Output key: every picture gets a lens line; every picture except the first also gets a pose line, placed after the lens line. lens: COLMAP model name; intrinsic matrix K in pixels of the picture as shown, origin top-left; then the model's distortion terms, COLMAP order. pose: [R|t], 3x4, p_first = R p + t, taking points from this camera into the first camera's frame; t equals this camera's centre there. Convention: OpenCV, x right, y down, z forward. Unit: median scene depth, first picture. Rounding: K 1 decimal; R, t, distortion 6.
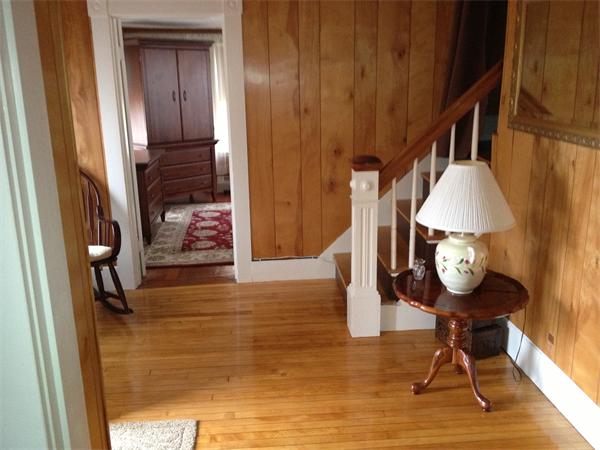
lens RADIAL K [[557.7, 0, 300.0], [0, 557.7, 225.0], [0, 0, 1]] dist [0.173604, -0.331461]
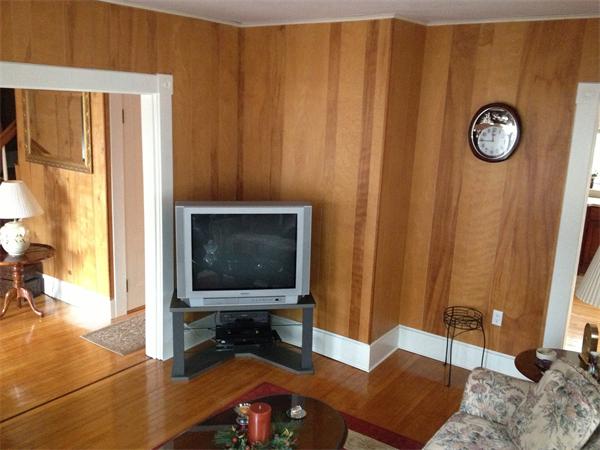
lens RADIAL K [[557.7, 0, 300.0], [0, 557.7, 225.0], [0, 0, 1]] dist [0.173604, -0.331461]
pose [[0.651181, -0.116302, 0.749959, -0.444096], [0.142197, 0.989385, 0.029964, 0.094344], [-0.745482, 0.087130, 0.660806, -0.801050]]
